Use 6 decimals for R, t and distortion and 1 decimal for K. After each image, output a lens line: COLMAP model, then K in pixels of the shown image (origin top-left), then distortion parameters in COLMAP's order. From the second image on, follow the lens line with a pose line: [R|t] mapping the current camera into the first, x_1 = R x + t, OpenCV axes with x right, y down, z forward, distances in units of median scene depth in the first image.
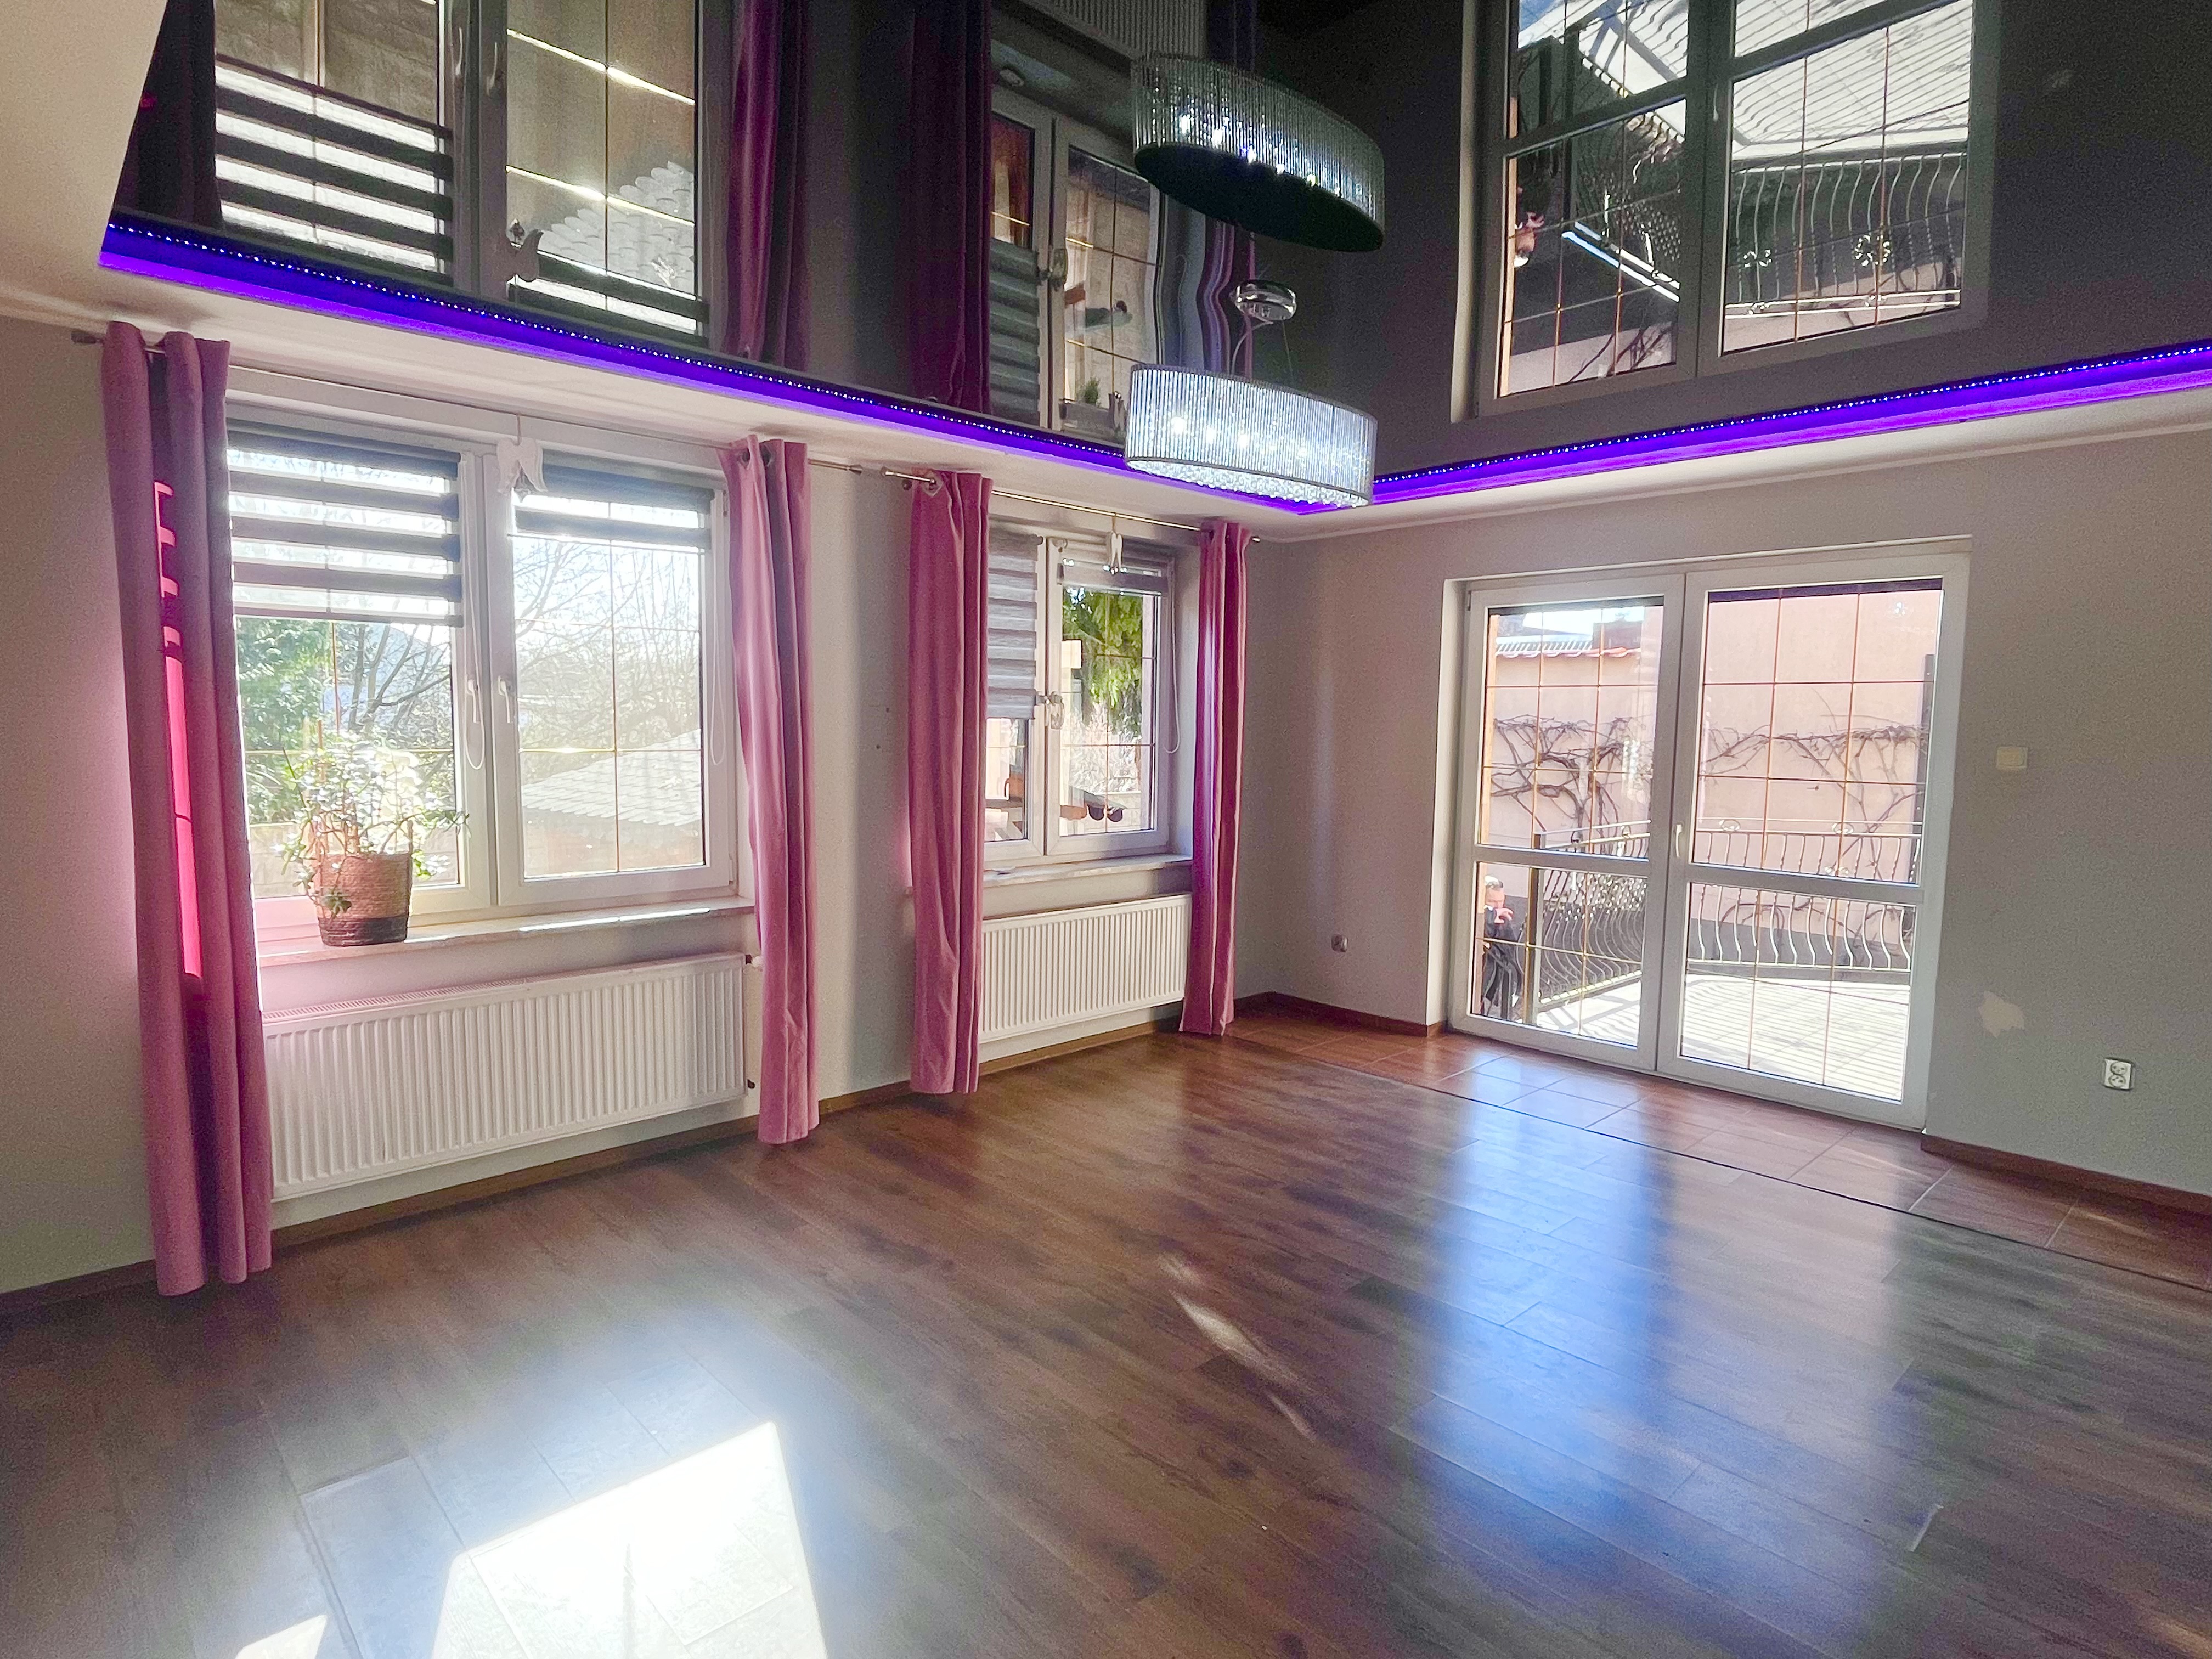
lens RADIAL K [[1192.9, 0, 1103.7], [0, 1192.9, 832.7], [0, 0, 1]] dist [-0.005806, 0.000409]
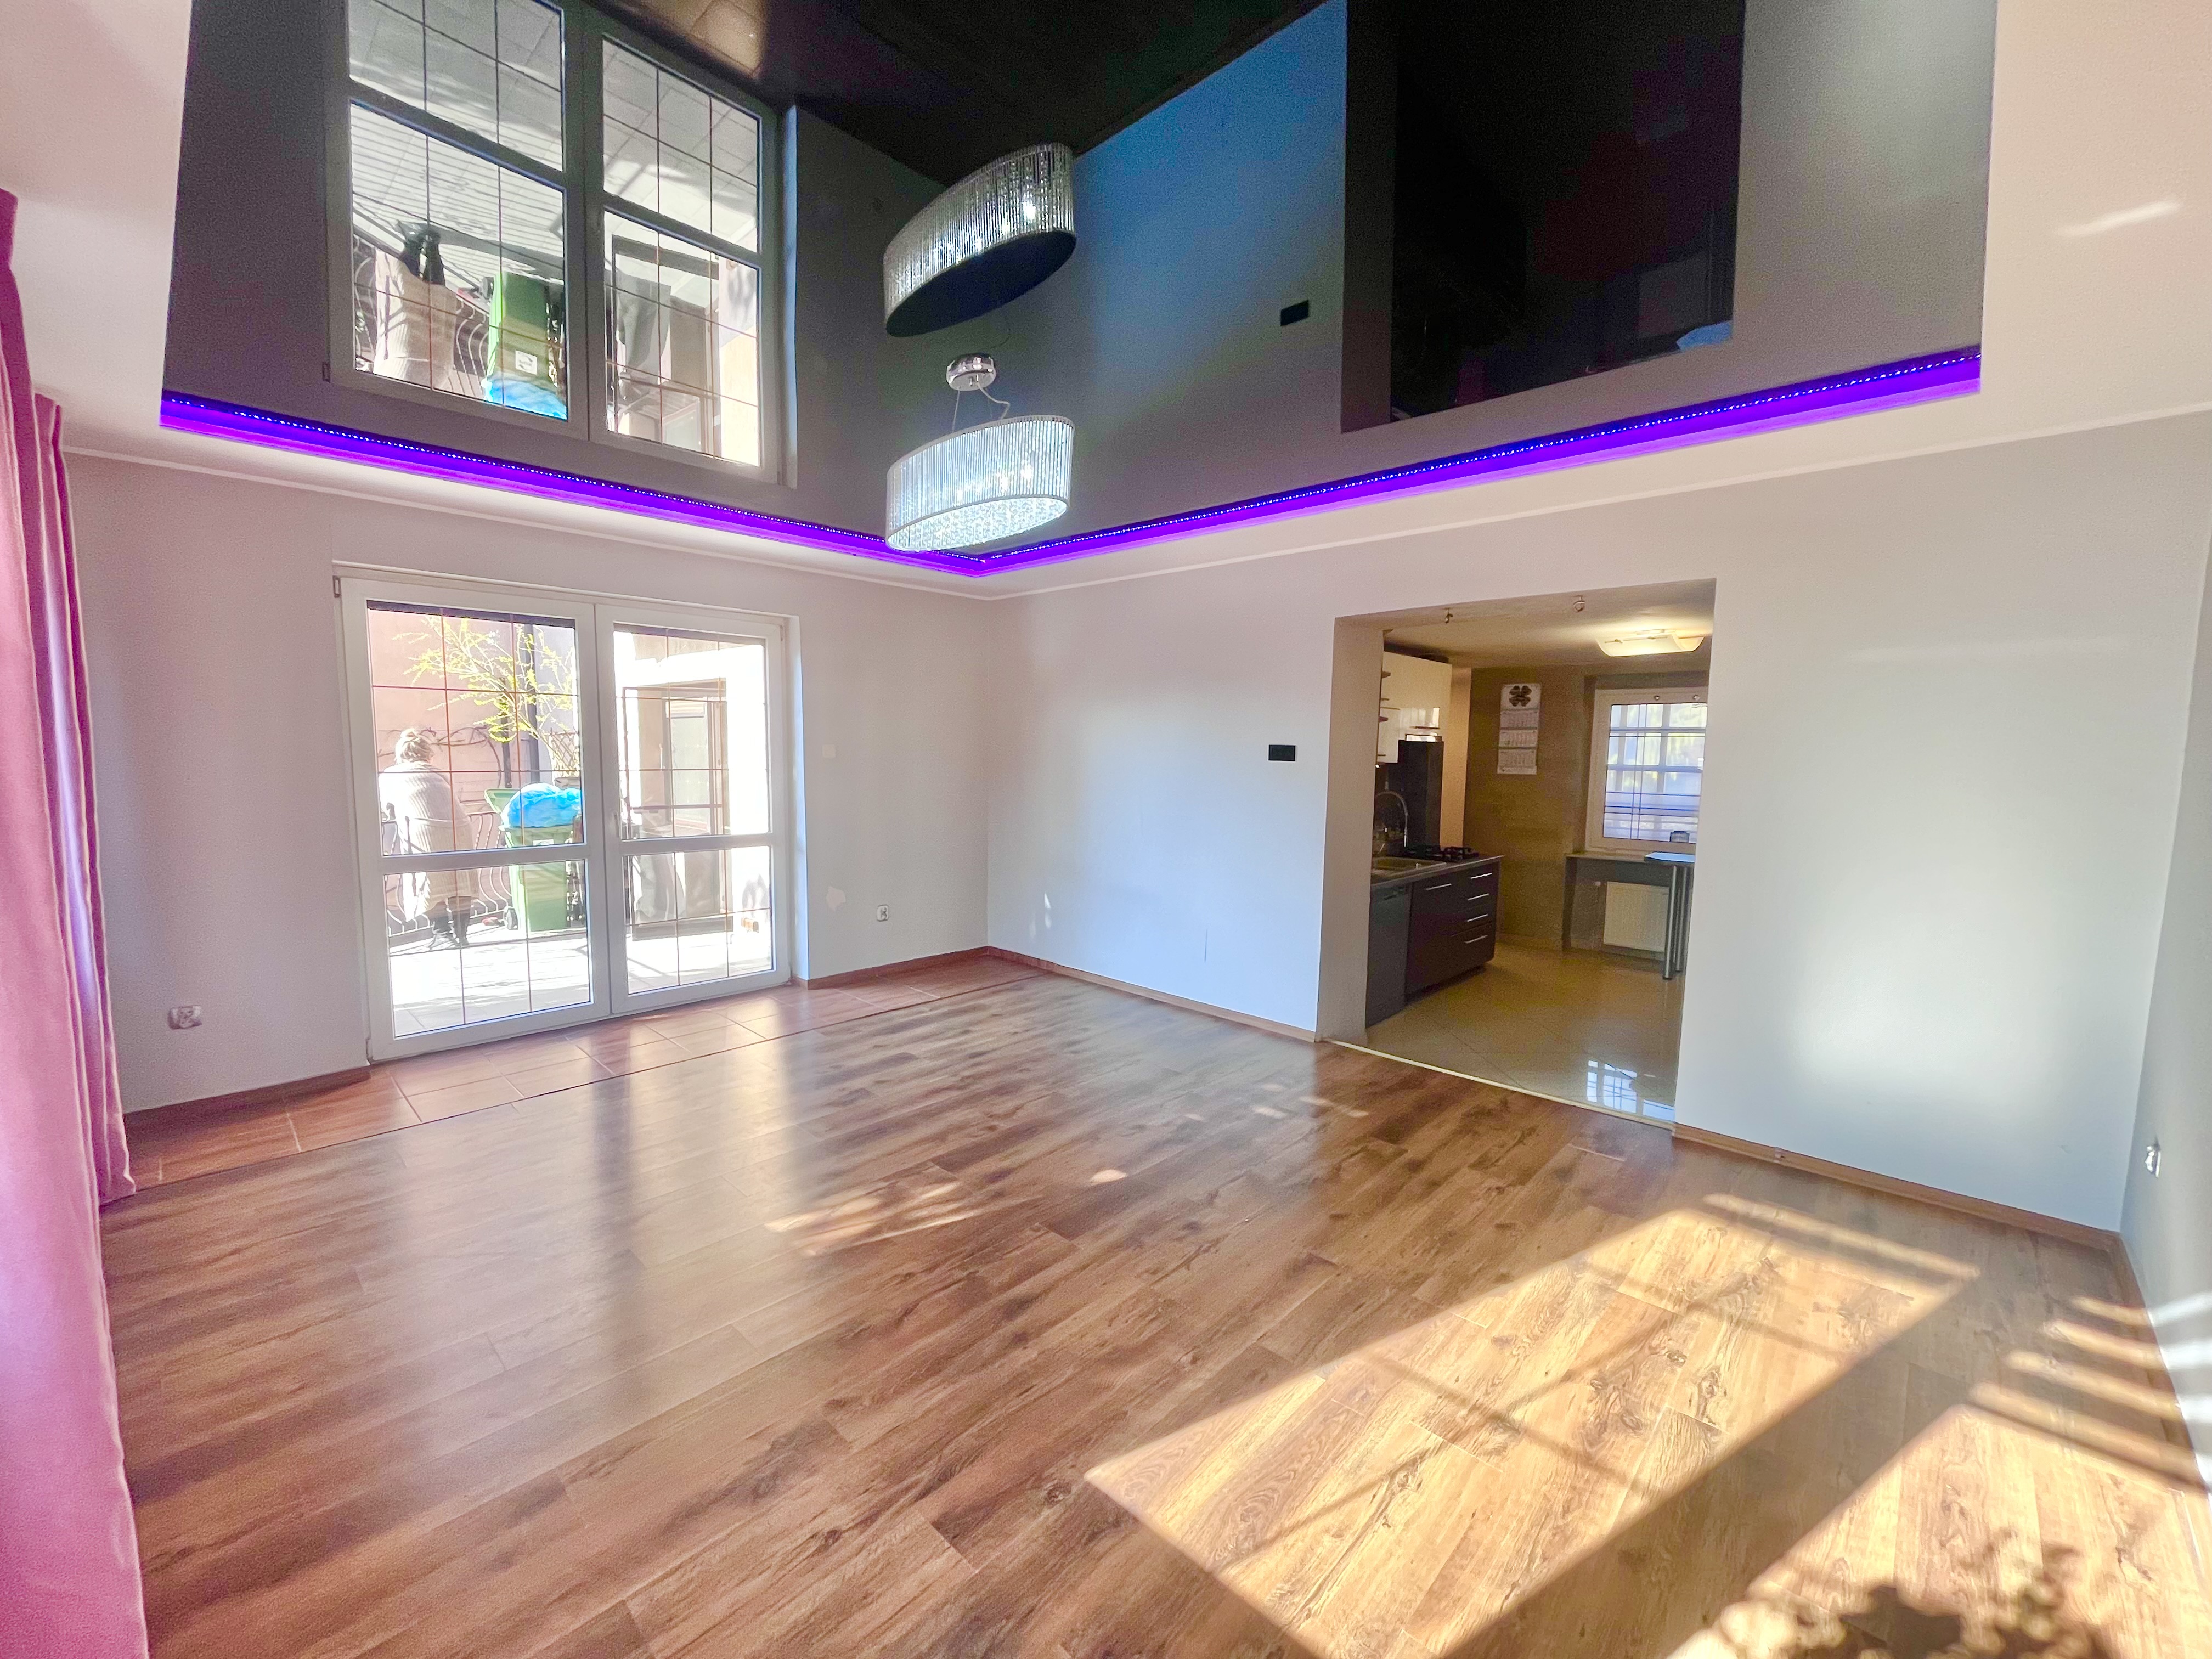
lens RADIAL K [[891.0, 0, 1115.9], [0, 891.0, 833.8], [0, 0, 1]] dist [-0.002987, -0.000409]
pose [[-0.066117, -0.110998, 0.991619, -0.515803], [0.077886, 0.990187, 0.116031, -0.053714], [-0.994768, 0.084904, -0.056823, 0.607751]]
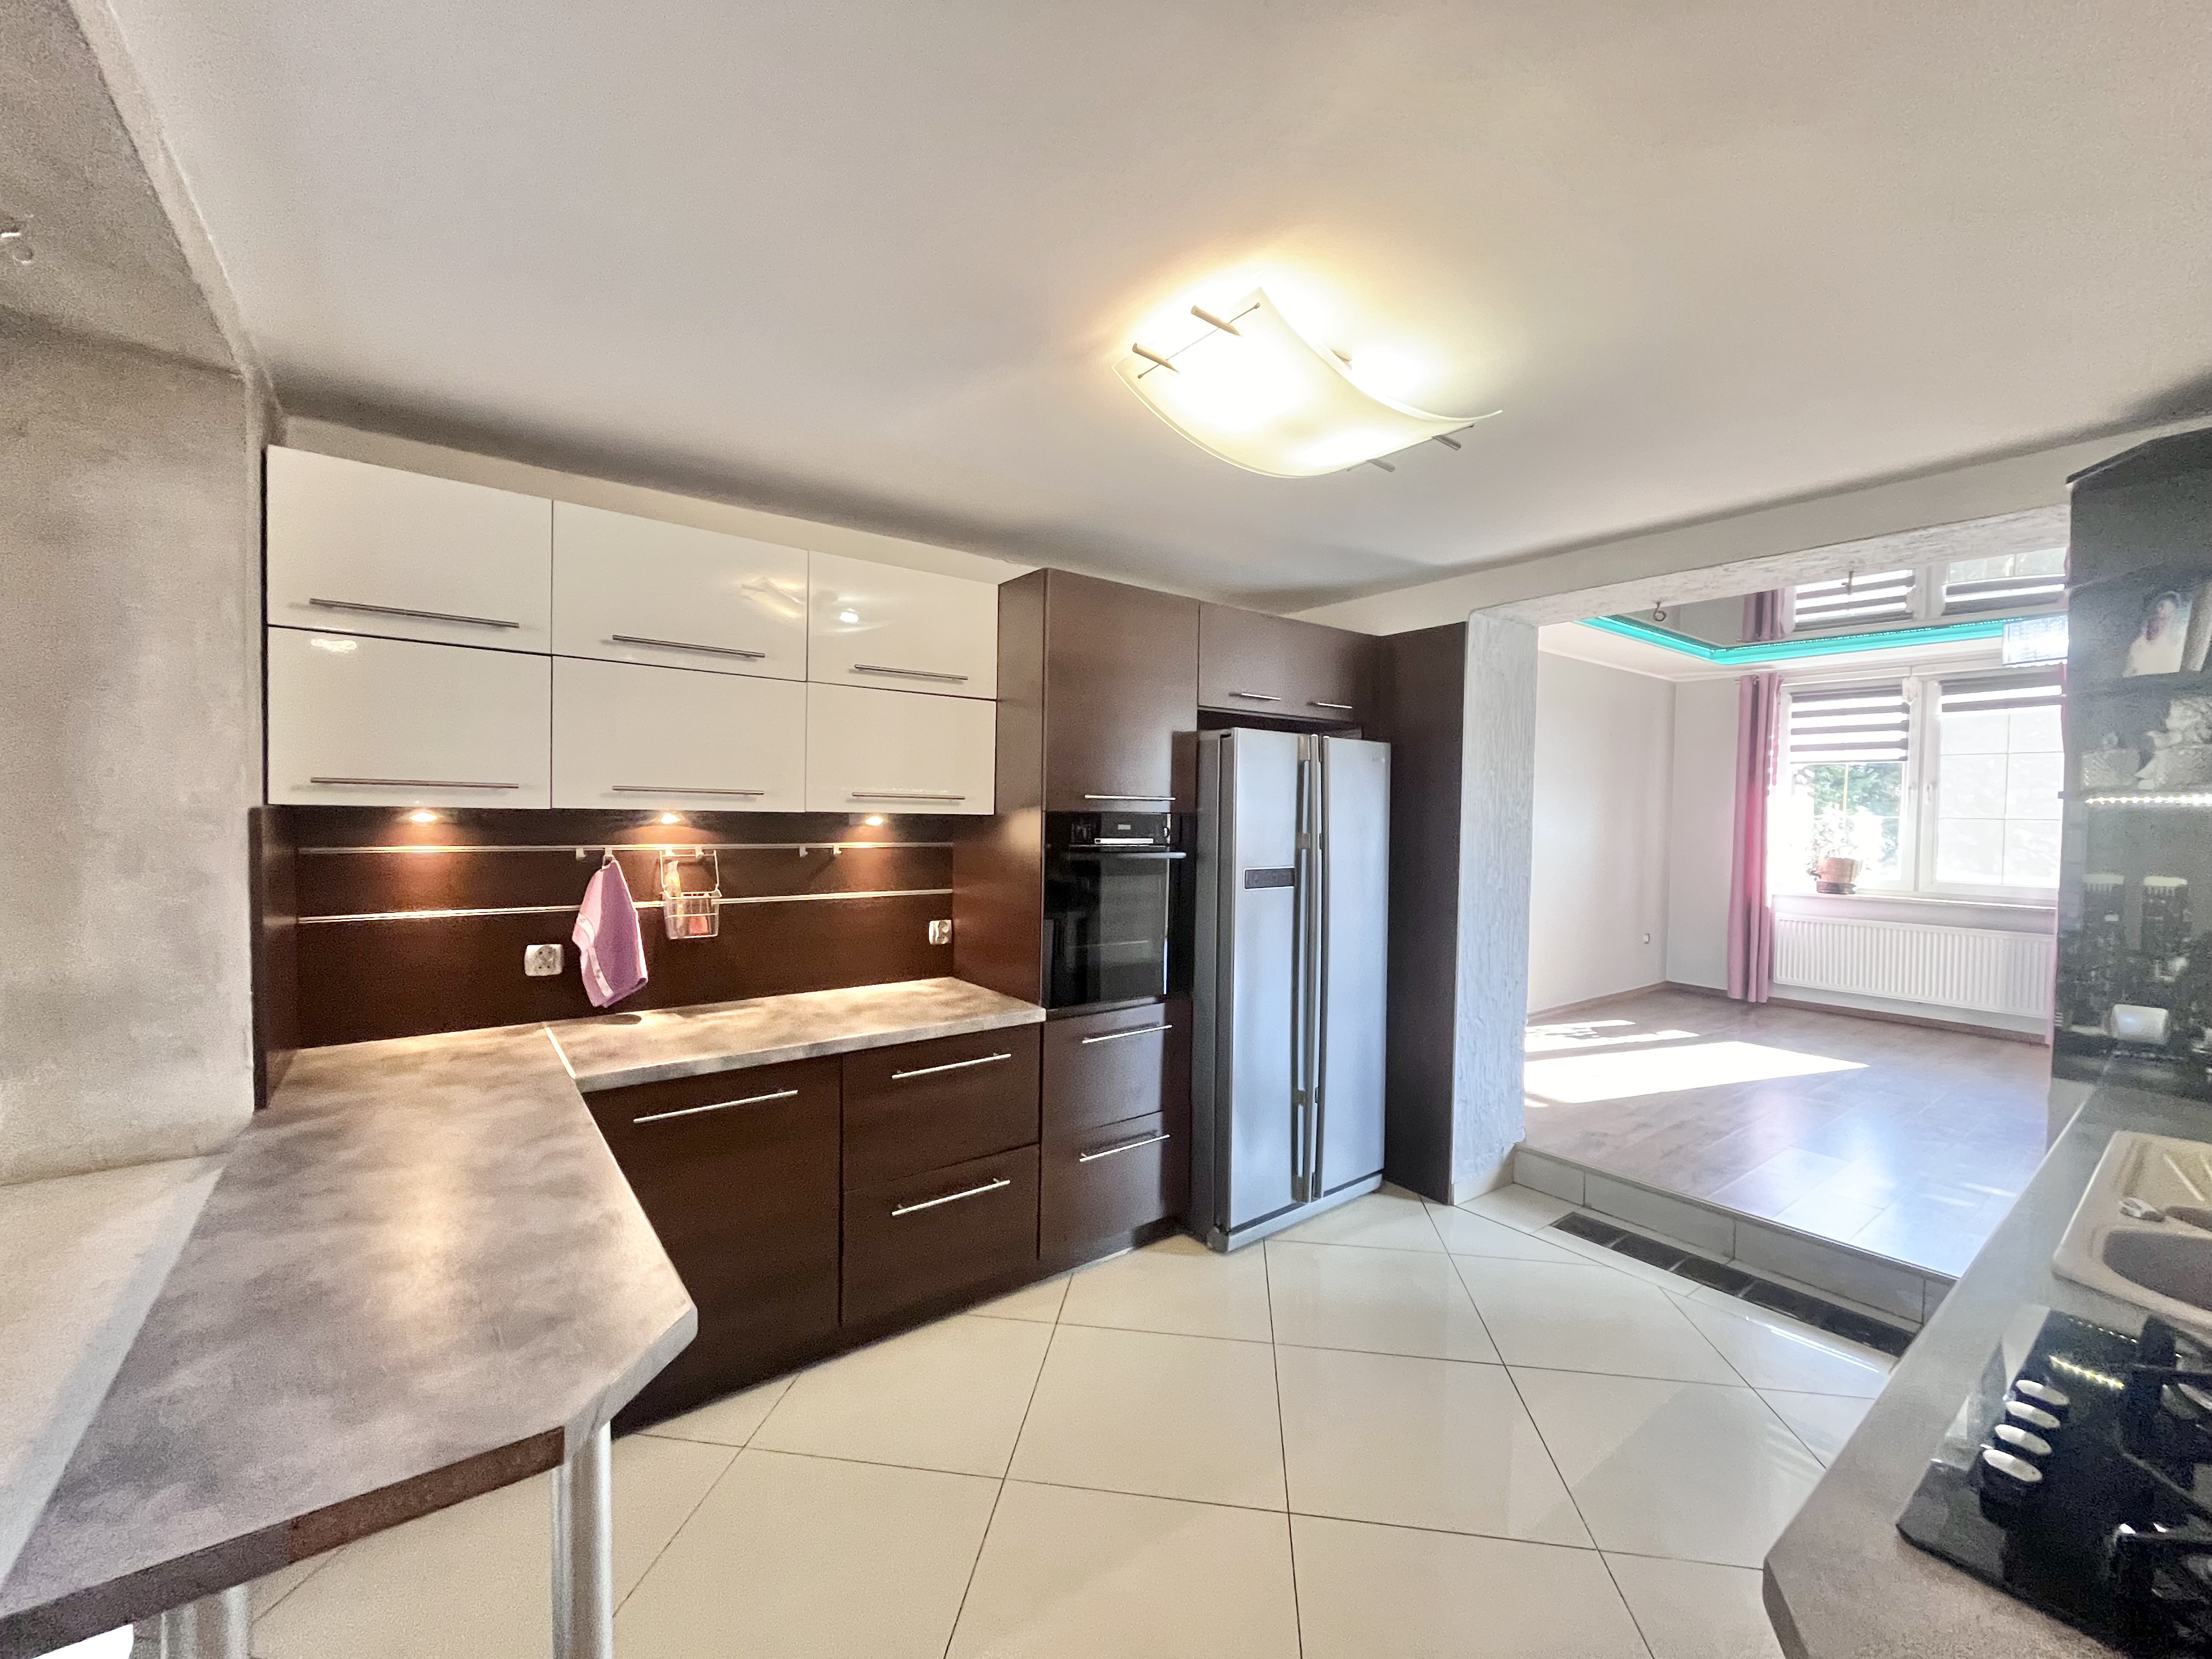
lens RADIAL K [[891.0, 0, 1084.6], [0, 891.0, 828.2], [0, 0, 1]] dist [-0.002987, -0.000409]
pose [[-0.103757, 0.031401, -0.994107, 1.039491], [-0.105624, 0.993502, 0.042406, 0.034170], [0.988978, 0.109402, -0.099766, -0.269115]]
